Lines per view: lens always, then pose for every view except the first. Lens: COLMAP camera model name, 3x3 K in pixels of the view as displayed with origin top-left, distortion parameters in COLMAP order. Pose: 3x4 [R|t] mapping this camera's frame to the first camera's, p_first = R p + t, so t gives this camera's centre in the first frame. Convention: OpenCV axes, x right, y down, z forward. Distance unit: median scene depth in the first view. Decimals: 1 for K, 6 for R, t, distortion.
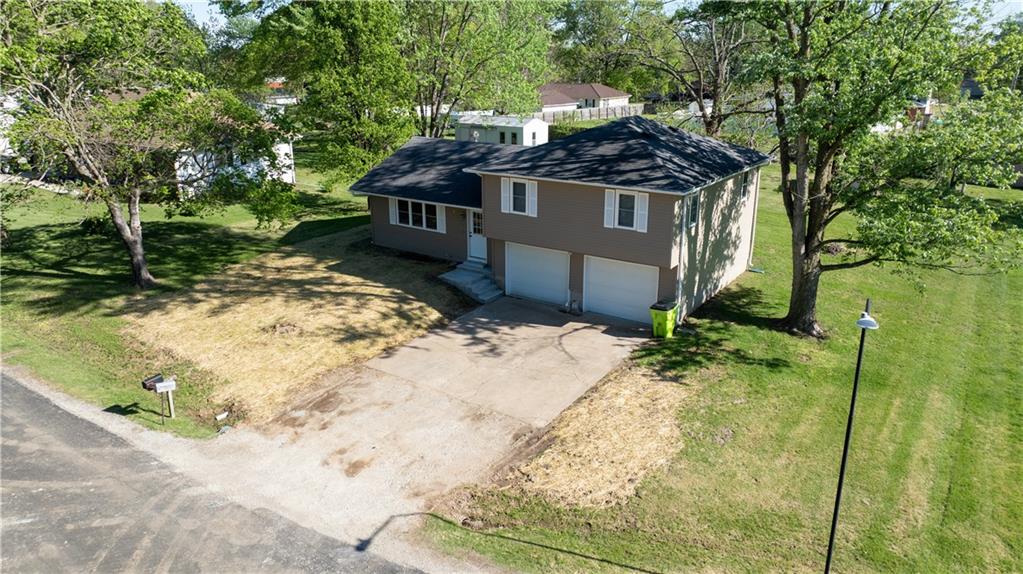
lens RADIAL K [[732.4, 0, 500.1], [0, 732.4, 284.1], [0, 0, 1]] dist [-0.000585, 0.002186]
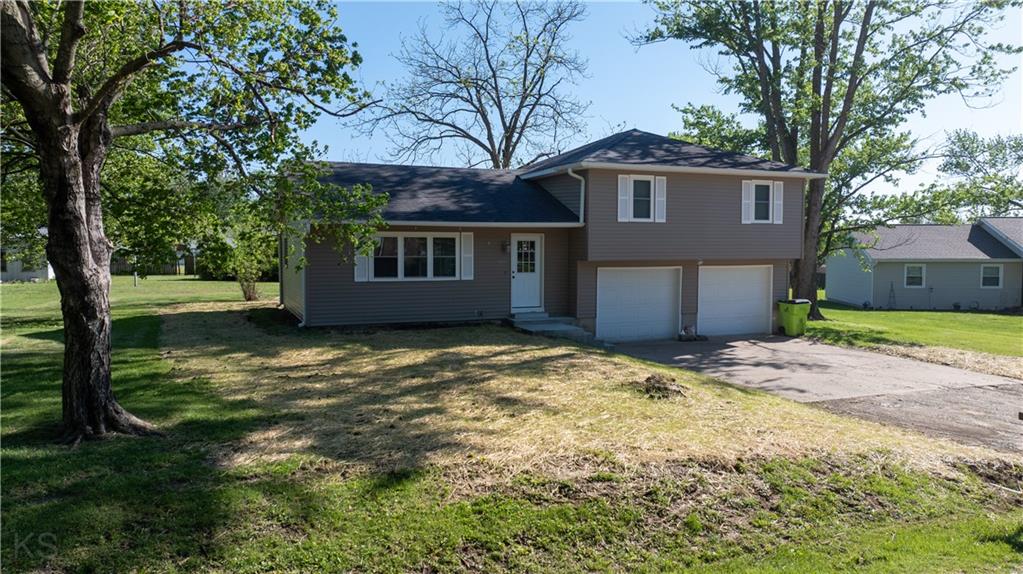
lens RADIAL K [[722.3, 0, 511.5], [0, 722.3, 287.0], [0, 0, 1]] dist [-0.022128, 0.002475]
pose [[0.510412, -0.030822, 0.859378, -0.707436], [0.259267, 0.958370, -0.119614, 0.025730], [-0.819915, 0.283861, 0.497154, 0.769102]]
